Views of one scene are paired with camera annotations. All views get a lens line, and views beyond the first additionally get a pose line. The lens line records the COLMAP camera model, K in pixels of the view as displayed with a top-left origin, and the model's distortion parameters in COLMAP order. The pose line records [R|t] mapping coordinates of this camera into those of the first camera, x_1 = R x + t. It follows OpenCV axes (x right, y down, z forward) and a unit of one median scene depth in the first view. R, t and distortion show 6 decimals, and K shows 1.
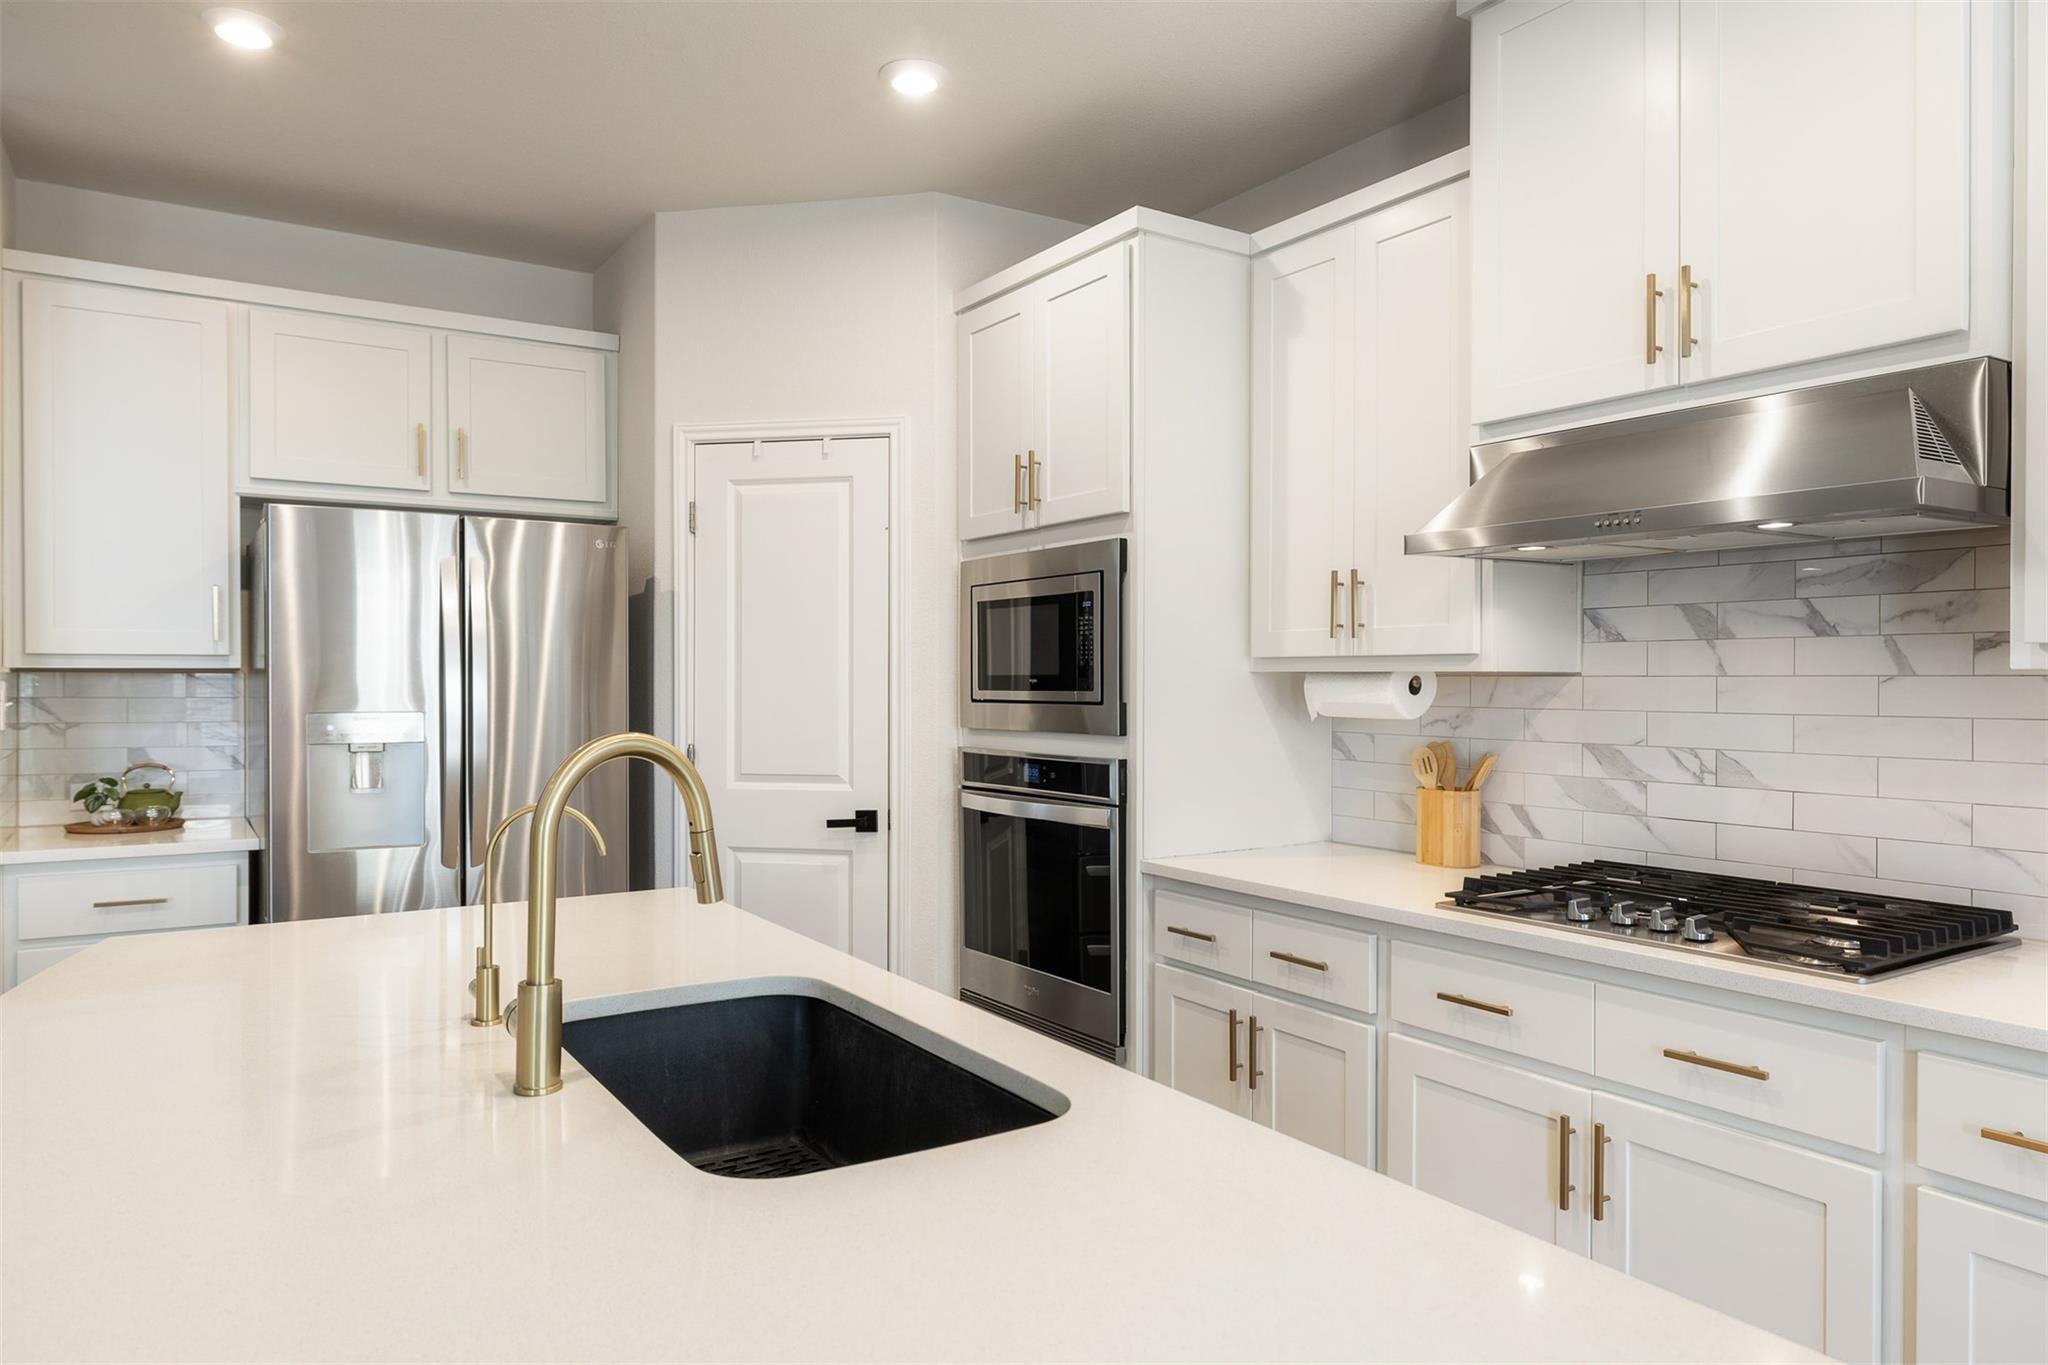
lens RADIAL K [[1337.6, 0, 1024.0], [0, 1337.6, 682.5], [0, 0, 1]] dist [-0.005287, -0.001557]
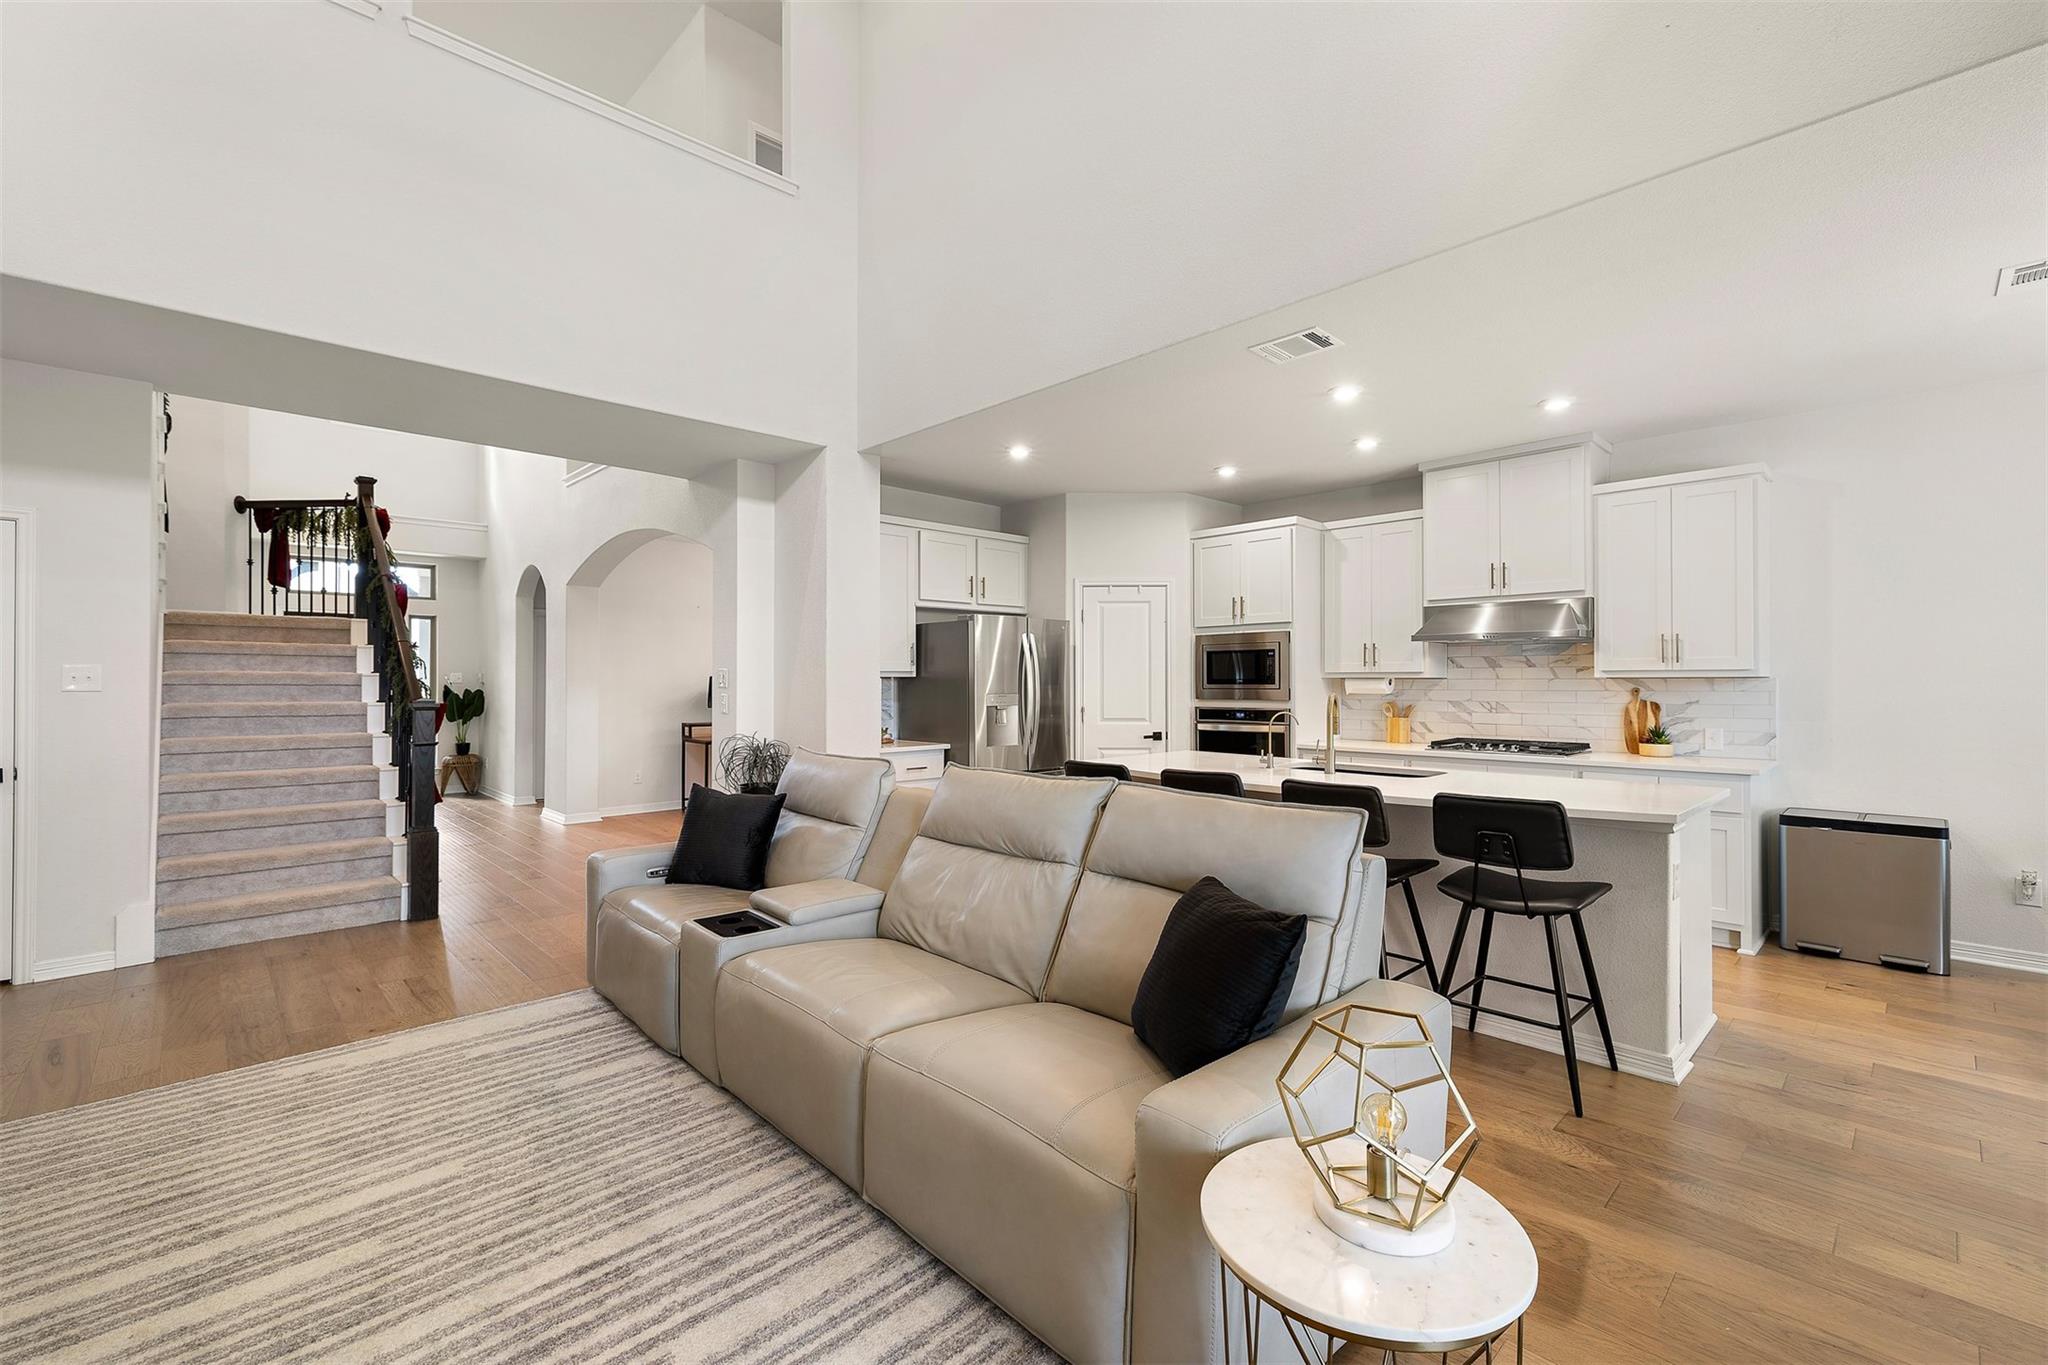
lens RADIAL K [[859.1, 0, 1020.4], [0, 859.1, 677.5], [0, 0, 1]] dist [0.001152, 0.000045]
pose [[0.984028, -0.000670, 0.178010, -0.789355], [0.002172, 0.999964, -0.008242, 0.005159], [-0.177998, 0.008496, 0.983994, -0.677336]]
